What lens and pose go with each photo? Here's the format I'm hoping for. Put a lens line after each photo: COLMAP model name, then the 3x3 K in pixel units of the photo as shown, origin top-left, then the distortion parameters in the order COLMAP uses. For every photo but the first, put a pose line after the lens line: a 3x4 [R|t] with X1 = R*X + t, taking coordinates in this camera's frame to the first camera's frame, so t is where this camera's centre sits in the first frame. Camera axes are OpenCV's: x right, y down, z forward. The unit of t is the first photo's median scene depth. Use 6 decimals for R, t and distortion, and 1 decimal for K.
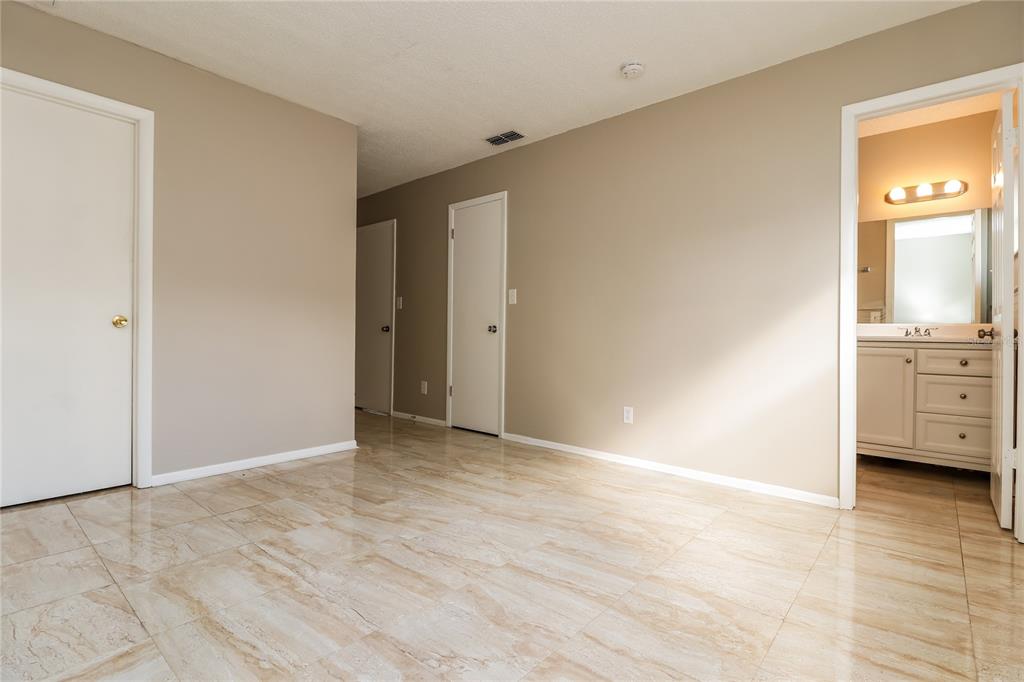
lens RADIAL K [[487.5, 0, 513.3], [0, 487.5, 326.8], [0, 0, 1]] dist [0.000722, 0.000156]
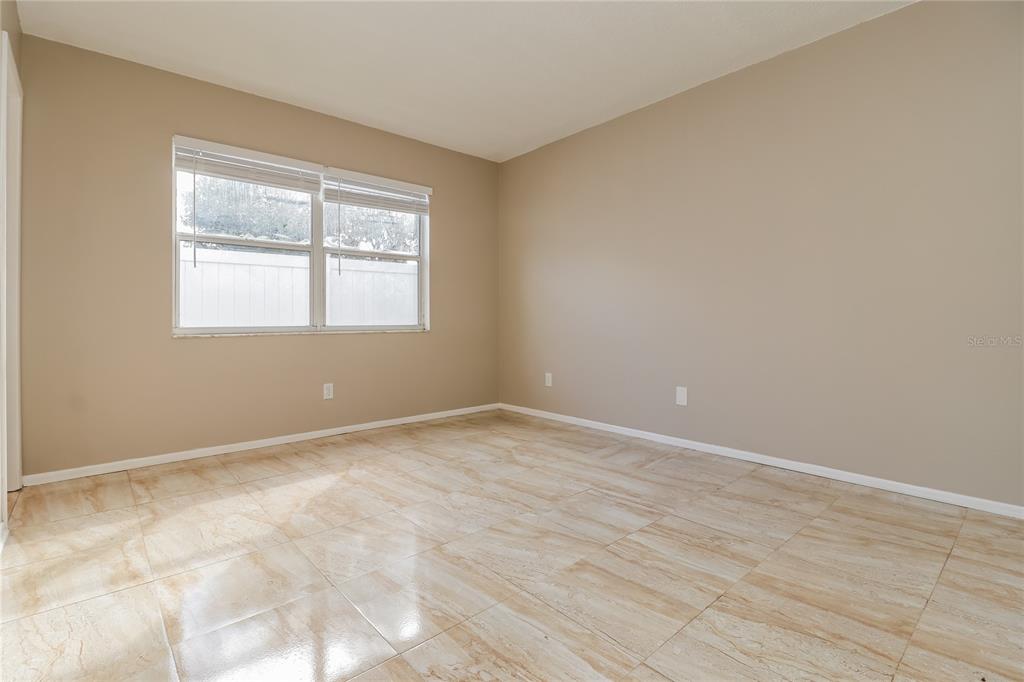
lens RADIAL K [[487.5, 0, 513.3], [0, 487.5, 326.8], [0, 0, 1]] dist [0.000722, 0.000156]
pose [[-0.991134, -0.011001, 0.132409, -0.301647], [-0.011016, 0.999939, 0.000622, 0.028645], [-0.132408, -0.000842, -0.991195, 1.941584]]
